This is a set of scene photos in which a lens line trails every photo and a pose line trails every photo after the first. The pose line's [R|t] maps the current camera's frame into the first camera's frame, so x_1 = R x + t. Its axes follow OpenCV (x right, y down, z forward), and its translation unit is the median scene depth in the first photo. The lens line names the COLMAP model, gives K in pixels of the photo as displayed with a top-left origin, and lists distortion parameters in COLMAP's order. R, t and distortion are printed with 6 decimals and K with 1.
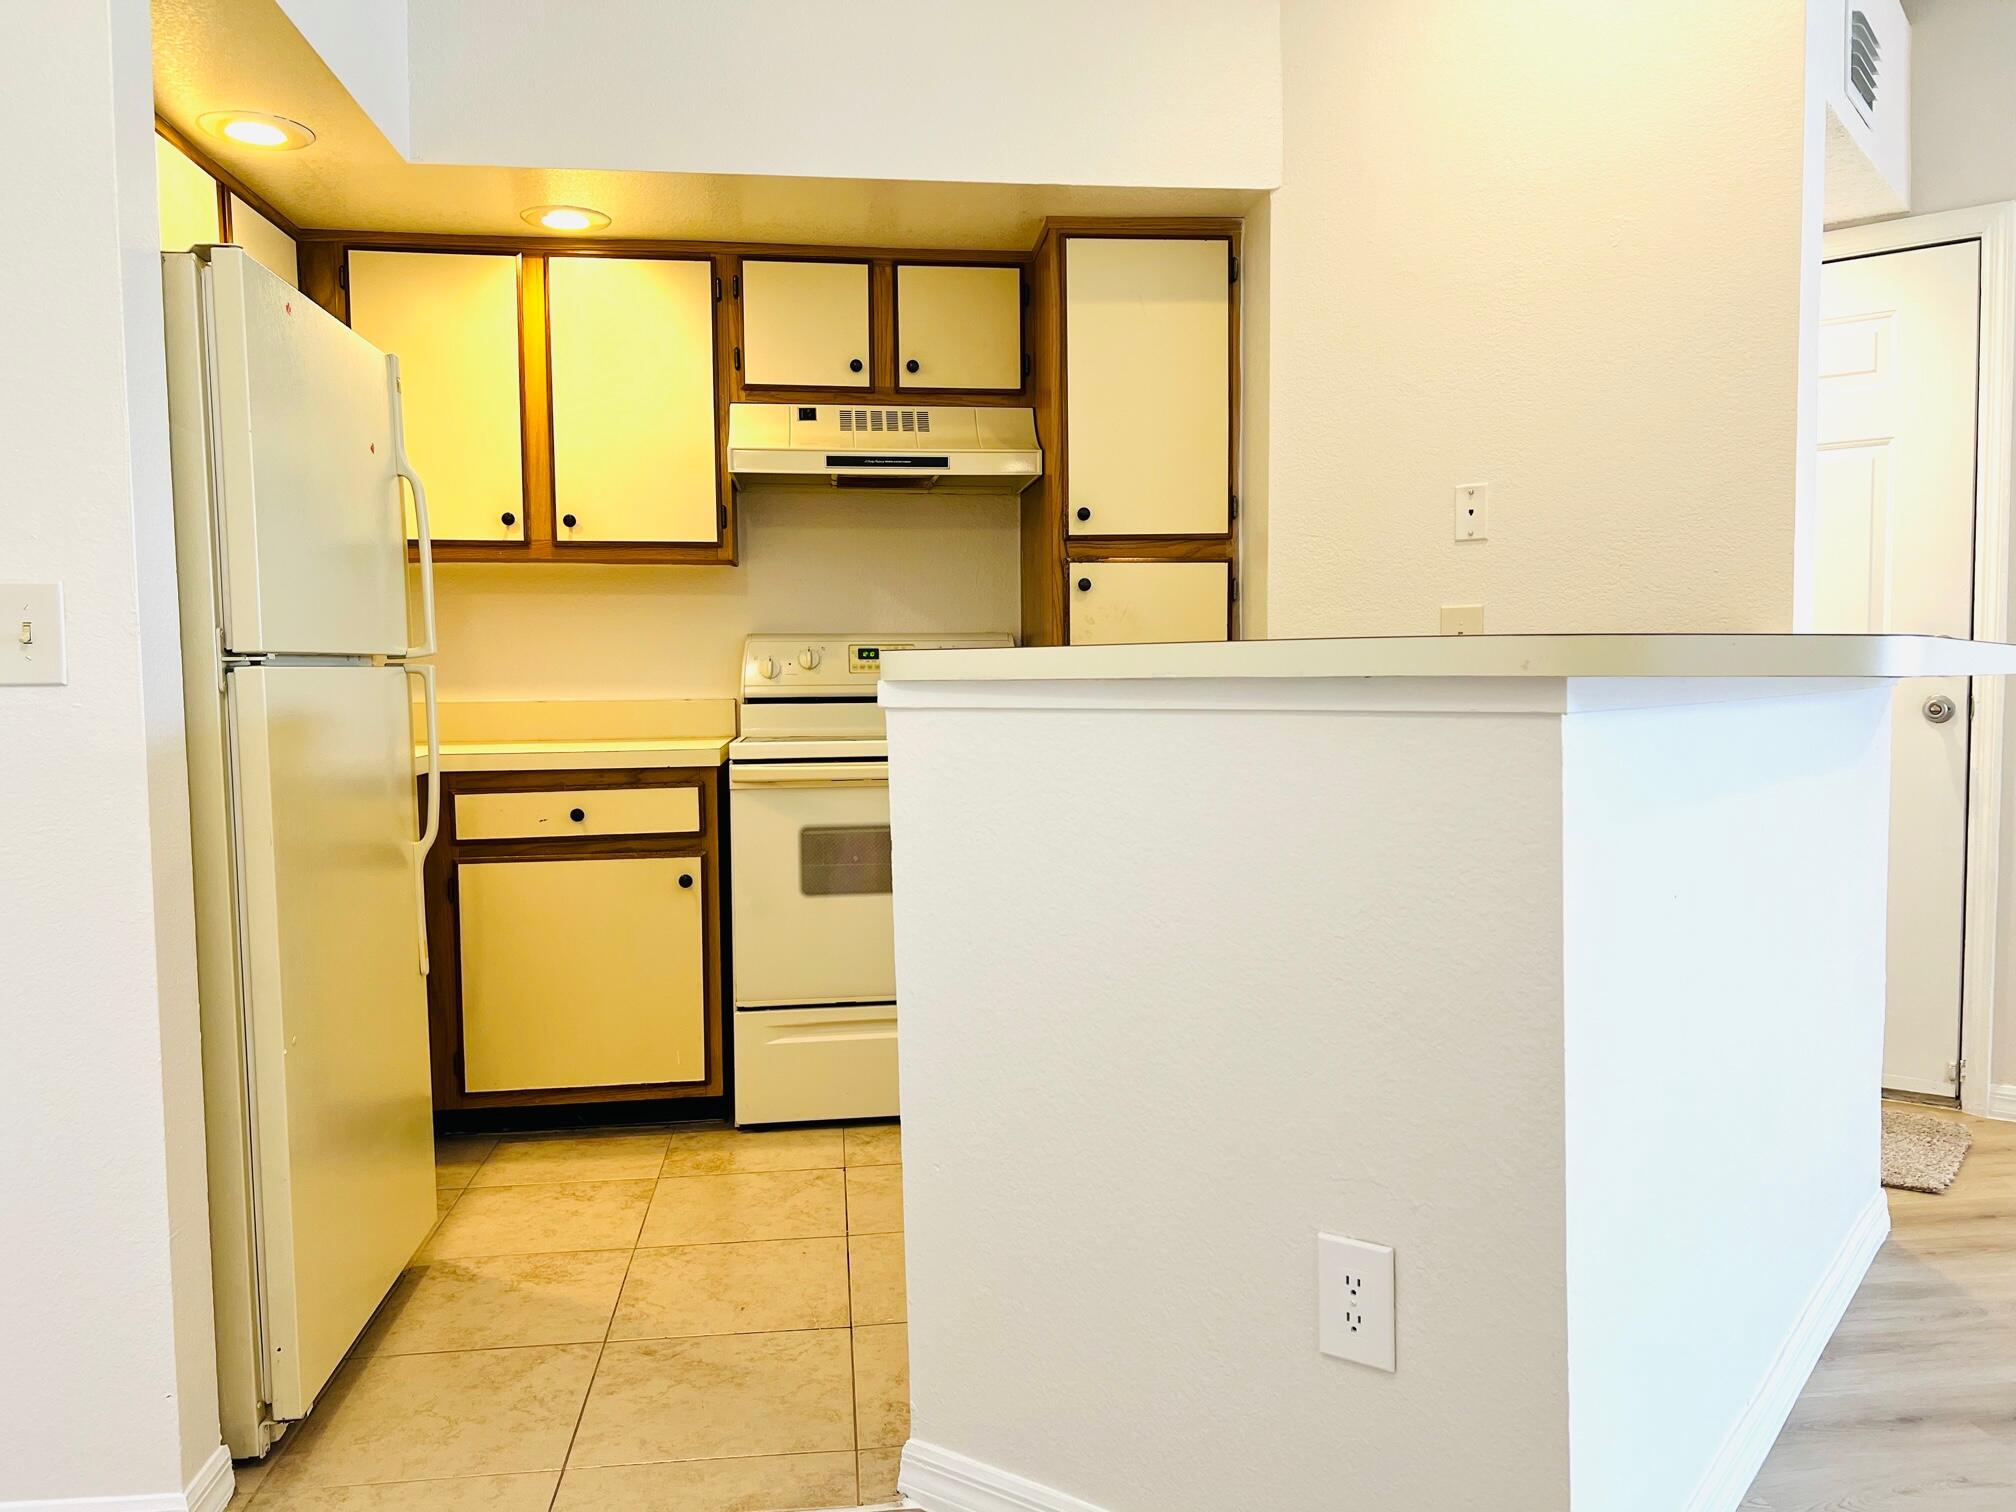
lens RADIAL K [[1518.1, 0, 1008.0], [0, 1518.1, 756.0], [0, 0, 1]] dist [0.038236, -0.003373]
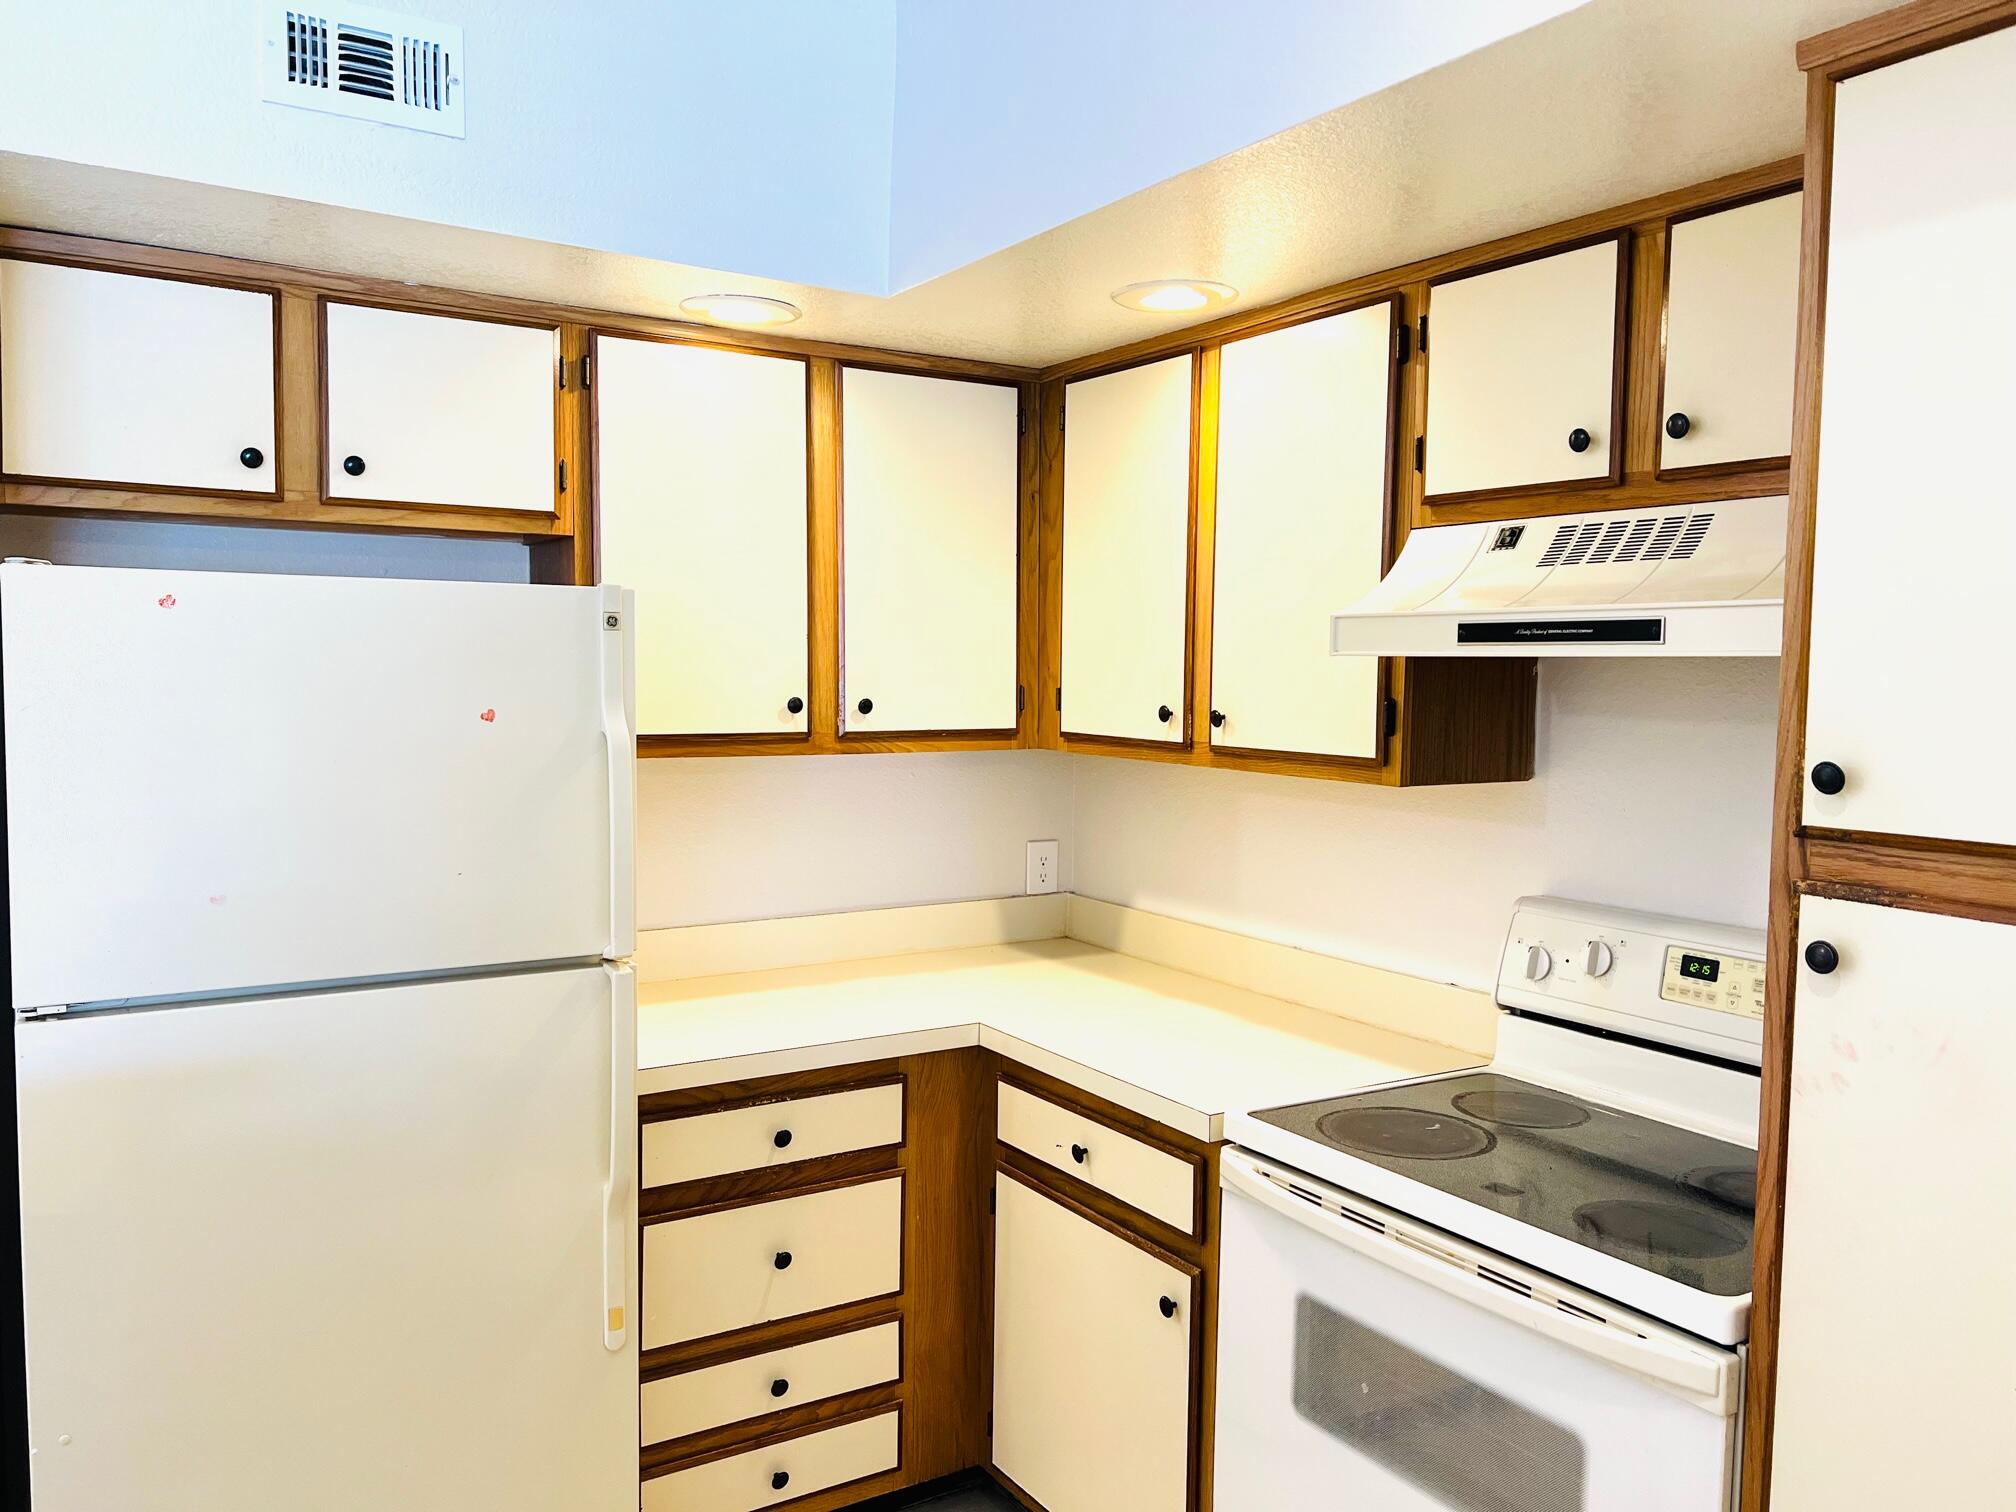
lens RADIAL K [[1518.1, 0, 1008.0], [0, 1518.1, 756.0], [0, 0, 1]] dist [0.038236, -0.003373]
pose [[0.431744, 0.068958, -0.899356, 0.304989], [-0.070568, 0.996600, 0.042537, -0.162649], [0.899231, 0.045100, 0.435142, 0.622725]]
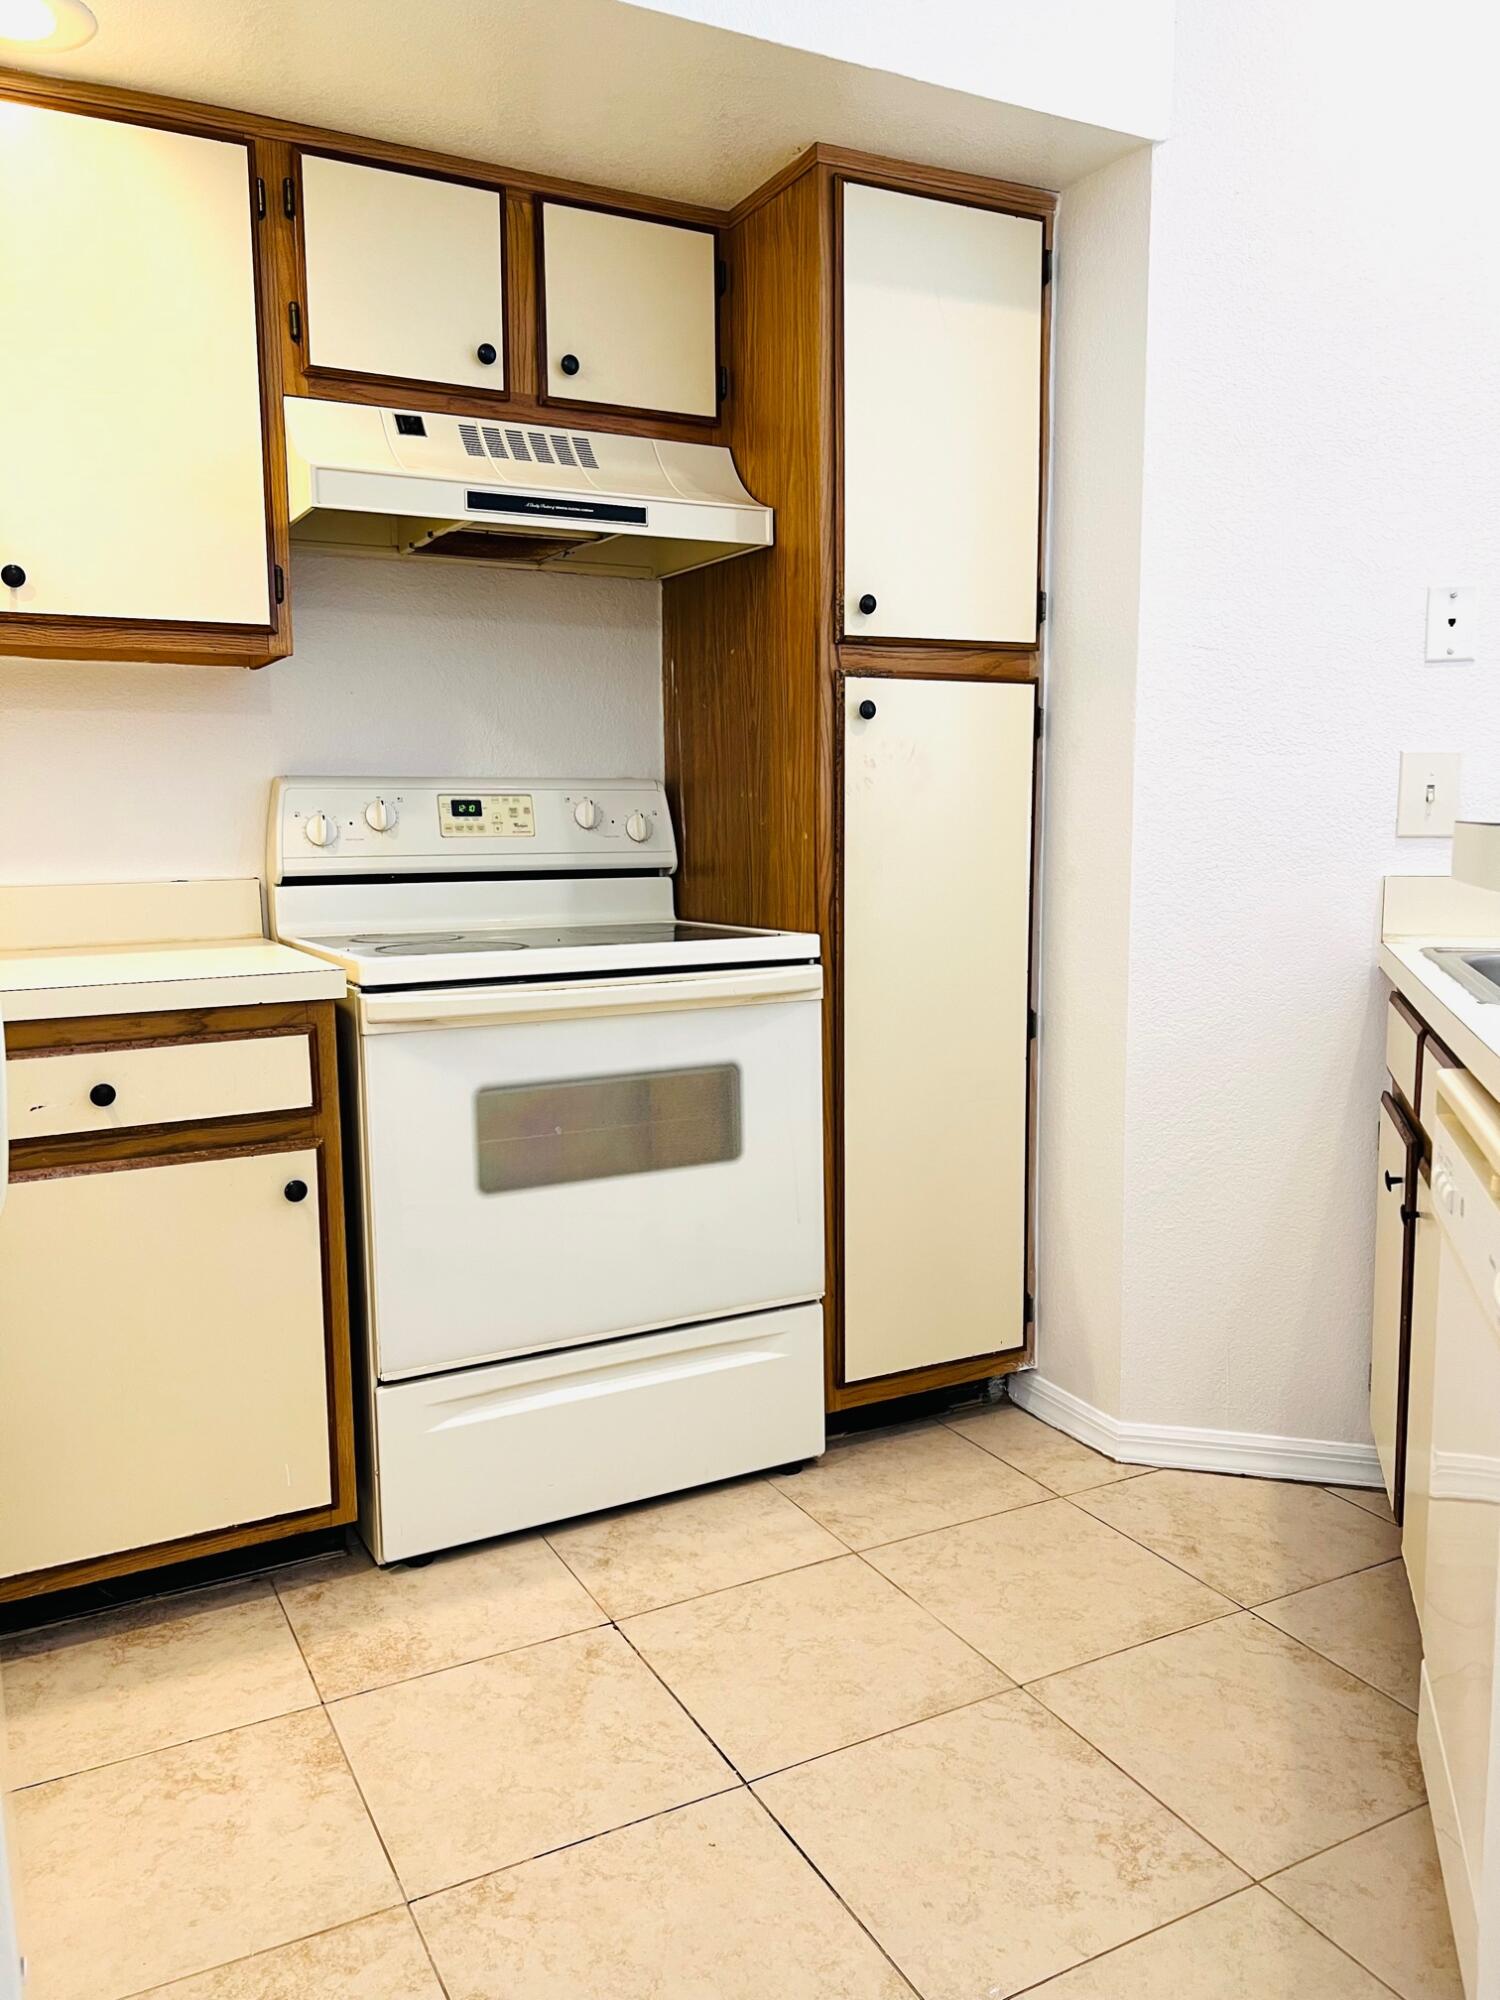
lens RADIAL K [[1512.7, 0, 751.9], [0, 1512.7, 1007.7], [0, 0, 1]] dist [0.005351, -0.002099]
pose [[0.933763, -0.043921, 0.355188, -0.241477], [0.019013, 0.997127, 0.073317, -0.028993], [-0.357388, -0.061708, 0.931915, 0.365960]]
